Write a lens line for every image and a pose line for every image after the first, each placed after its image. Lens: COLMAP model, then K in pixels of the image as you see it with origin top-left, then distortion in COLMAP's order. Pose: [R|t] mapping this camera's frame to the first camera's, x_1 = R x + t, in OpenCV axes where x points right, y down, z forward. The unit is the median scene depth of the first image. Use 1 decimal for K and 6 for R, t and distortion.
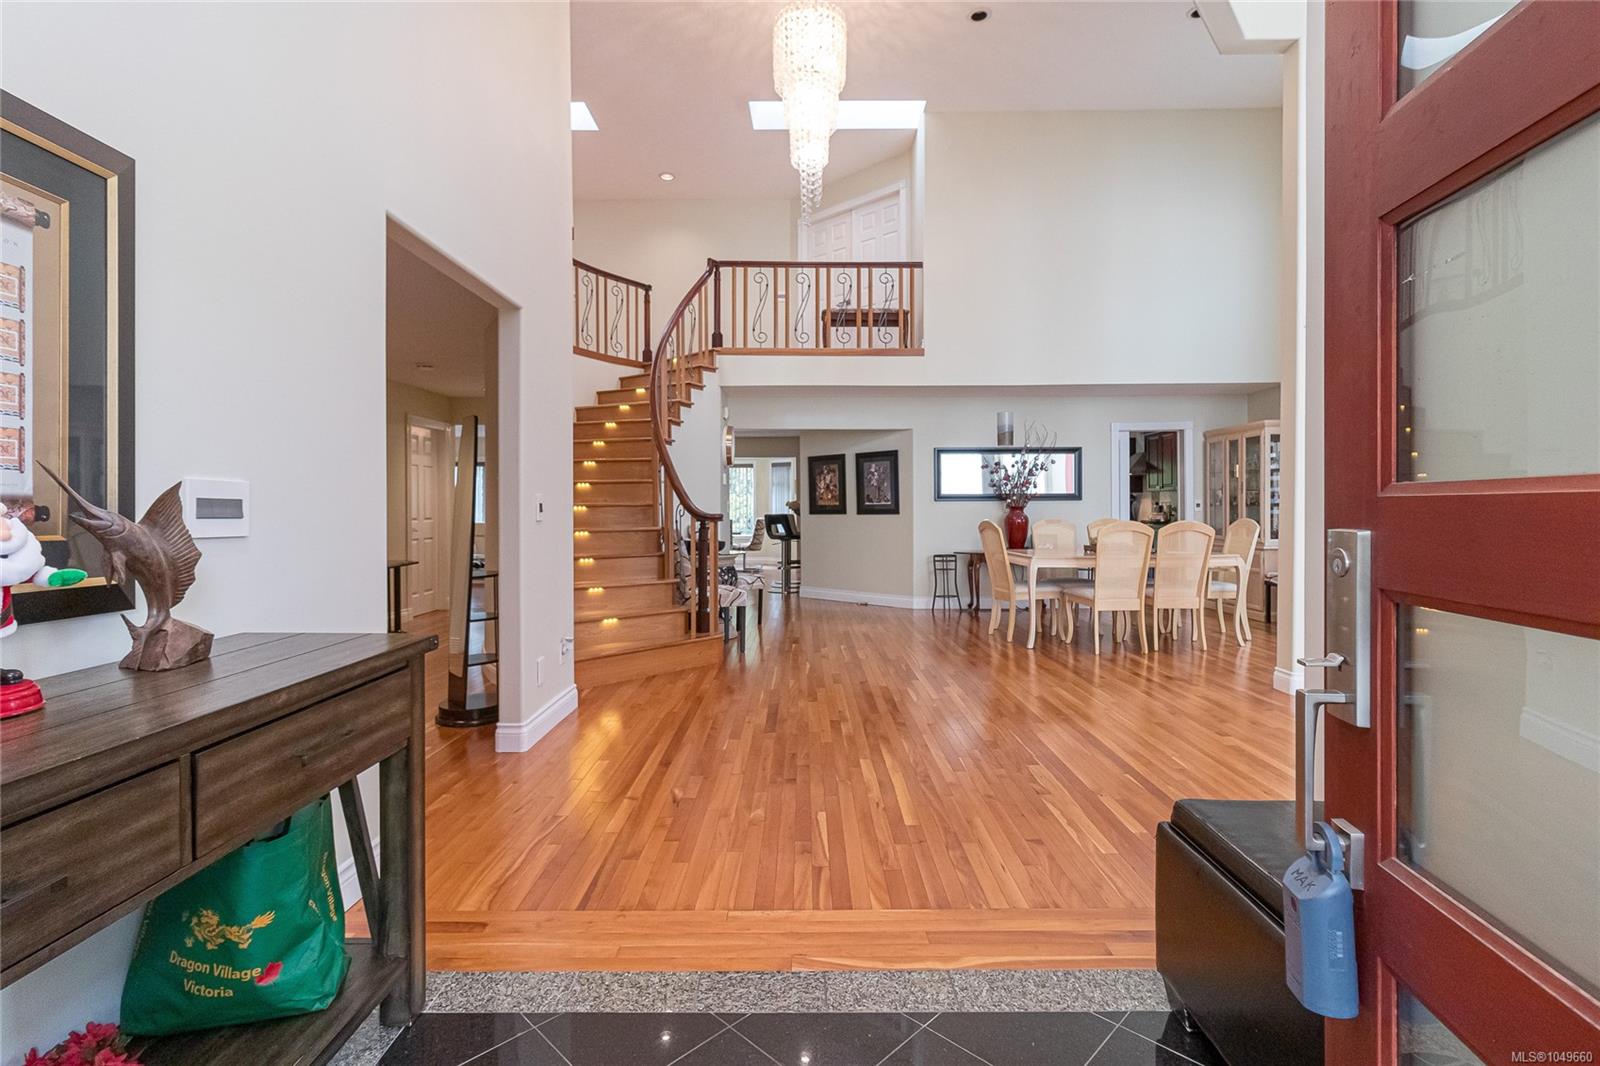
lens RADIAL K [[750.8, 0, 806.0], [0, 750.8, 518.1], [0, 0, 1]] dist [0.003111, 0.000038]
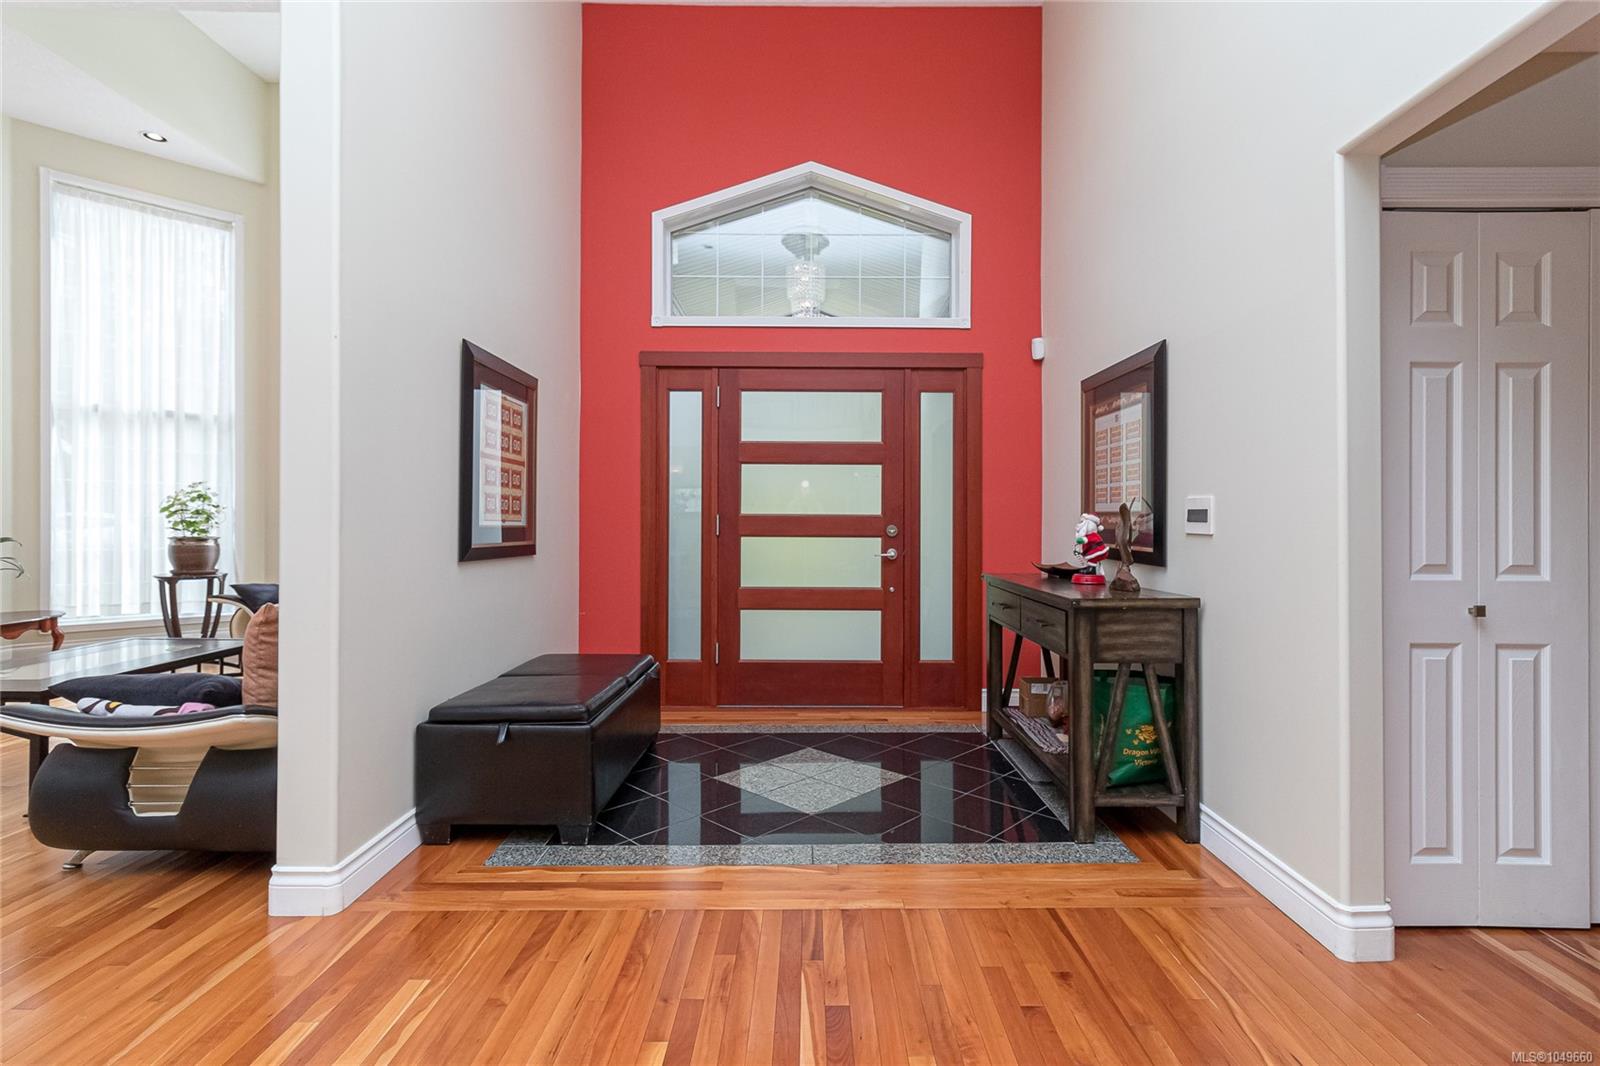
lens RADIAL K [[750.8, 0, 801.7], [0, 750.8, 523.2], [0, 0, 1]] dist [0.003111, 0.000038]
pose [[-0.999901, -0.001288, 0.013987, 0.006904], [-0.001089, 0.999899, 0.014173, -0.004545], [-0.014004, 0.014156, -0.999802, 0.604387]]
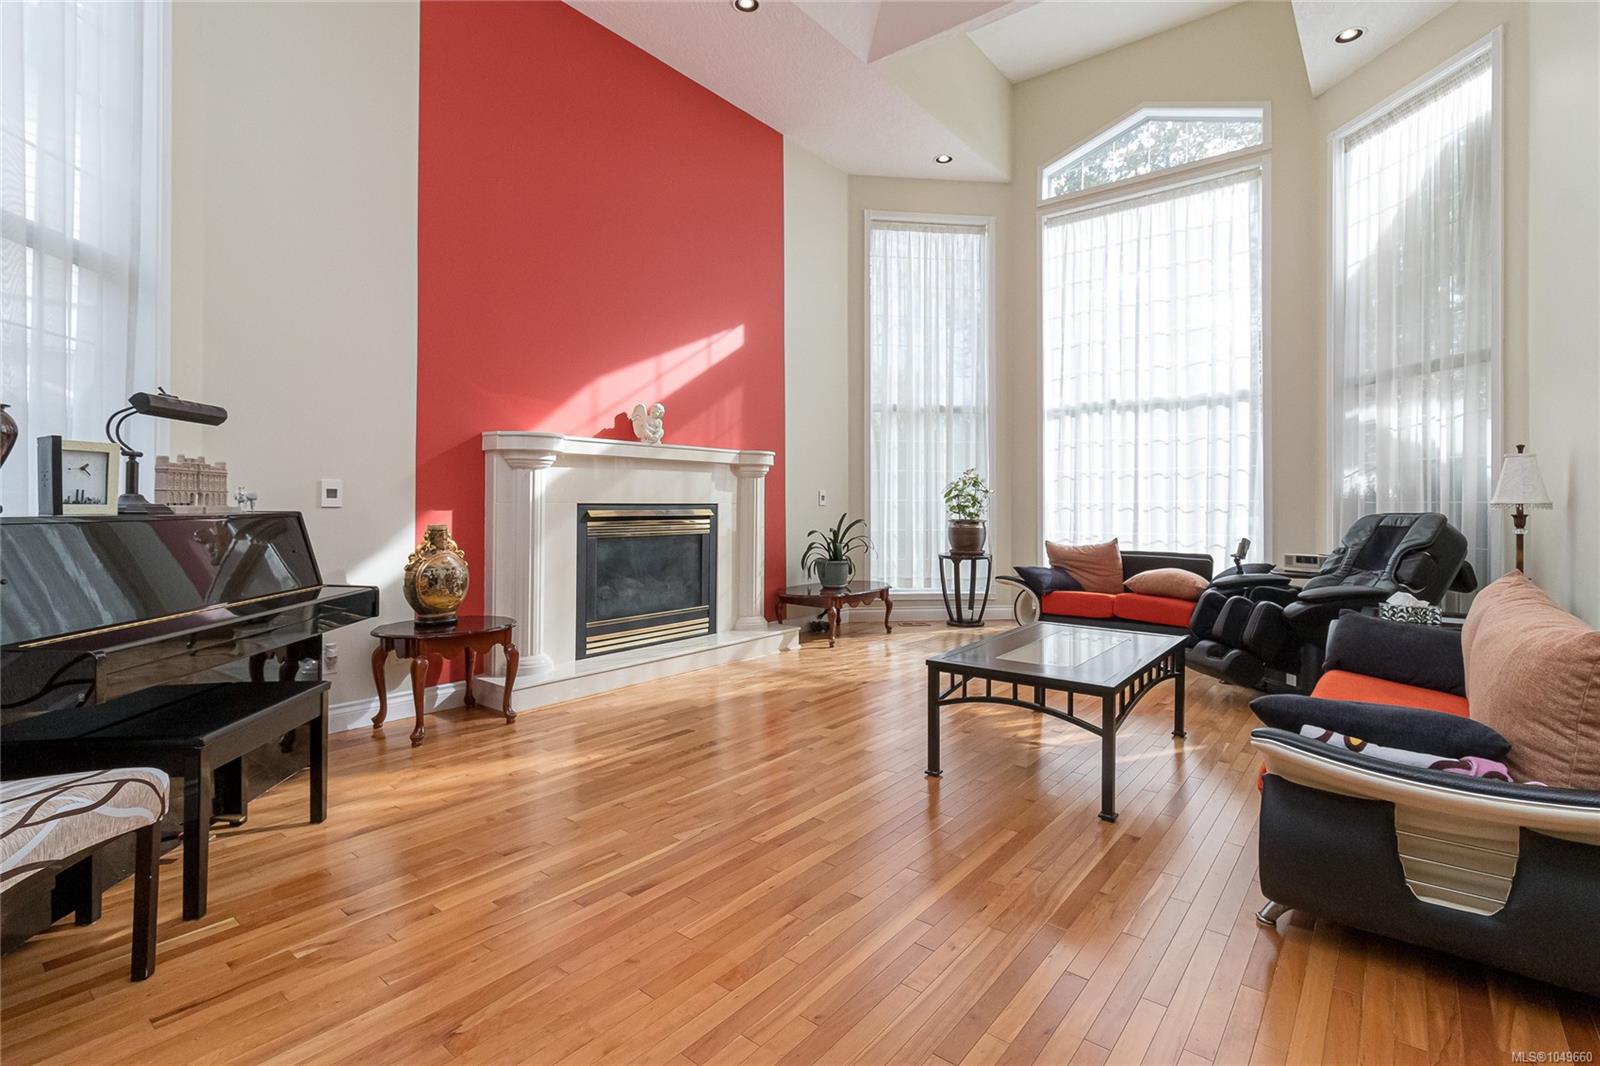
lens RADIAL K [[750.8, 0, 810.2], [0, 750.8, 499.4], [0, 0, 1]] dist [0.003111, 0.000038]
pose [[-0.777164, 0.005118, 0.629277, 0.277839], [0.008403, 0.999962, 0.002245, -0.005114], [-0.629241, 0.007033, -0.777178, 0.597956]]
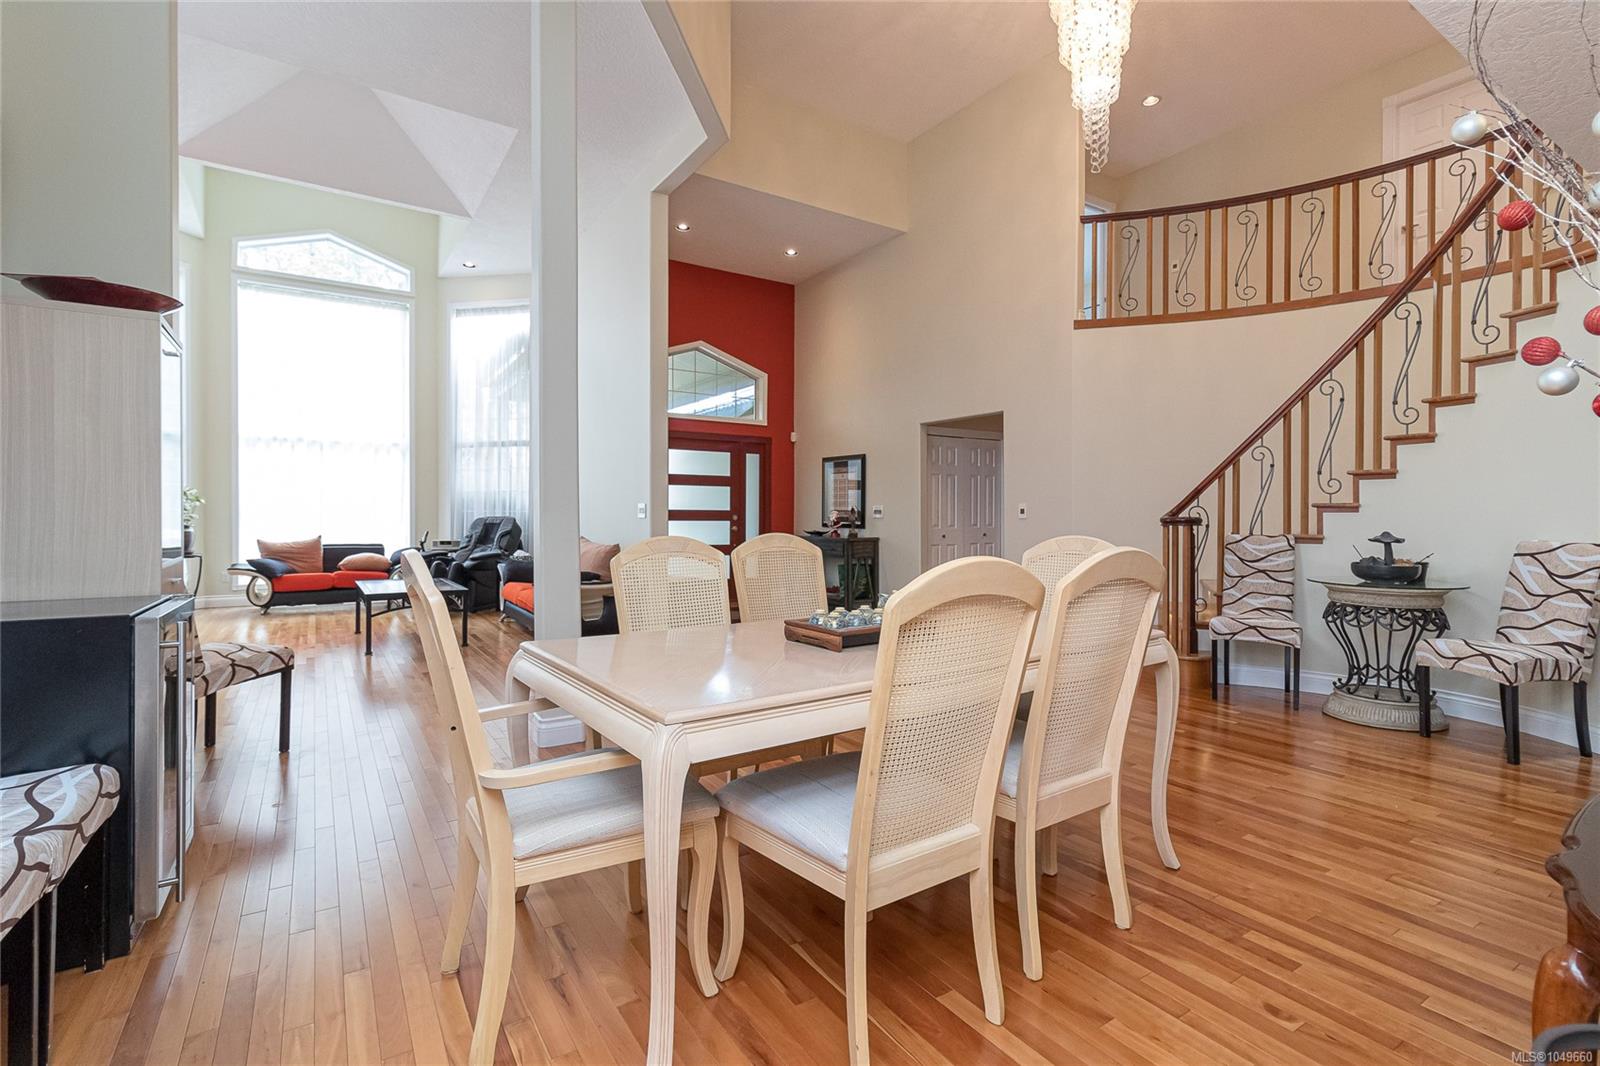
lens RADIAL K [[750.8, 0, 796.5], [0, 750.8, 522.3], [0, 0, 1]] dist [0.003111, 0.000038]
pose [[-0.847593, 0.004290, -0.530630, 0.529343], [-0.009420, 0.999688, 0.023130, -0.012687], [0.530564, 0.024603, -0.847288, 1.143403]]
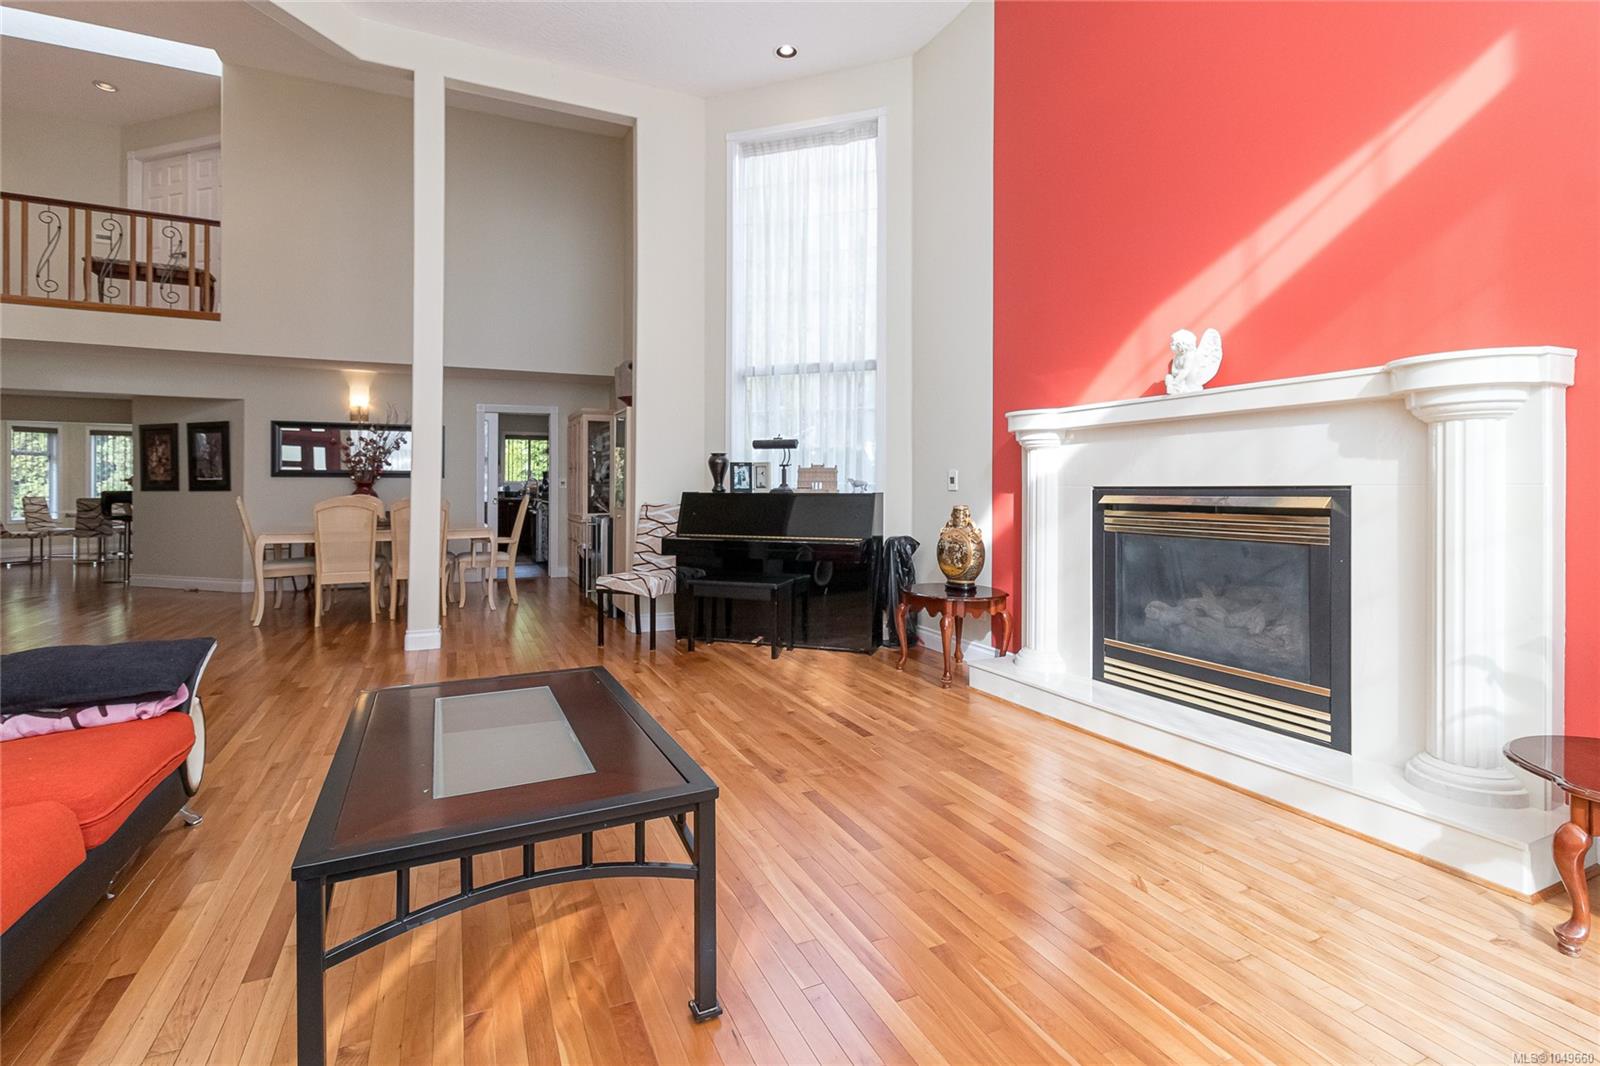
lens RADIAL K [[750.8, 0, 786.0], [0, 750.8, 488.5], [0, 0, 1]] dist [0.003111, 0.000038]
pose [[0.917164, 0.008269, 0.398424, 0.428500], [-0.001303, 0.999842, -0.017752, 0.008646], [-0.398508, 0.015763, 0.917029, -0.134912]]
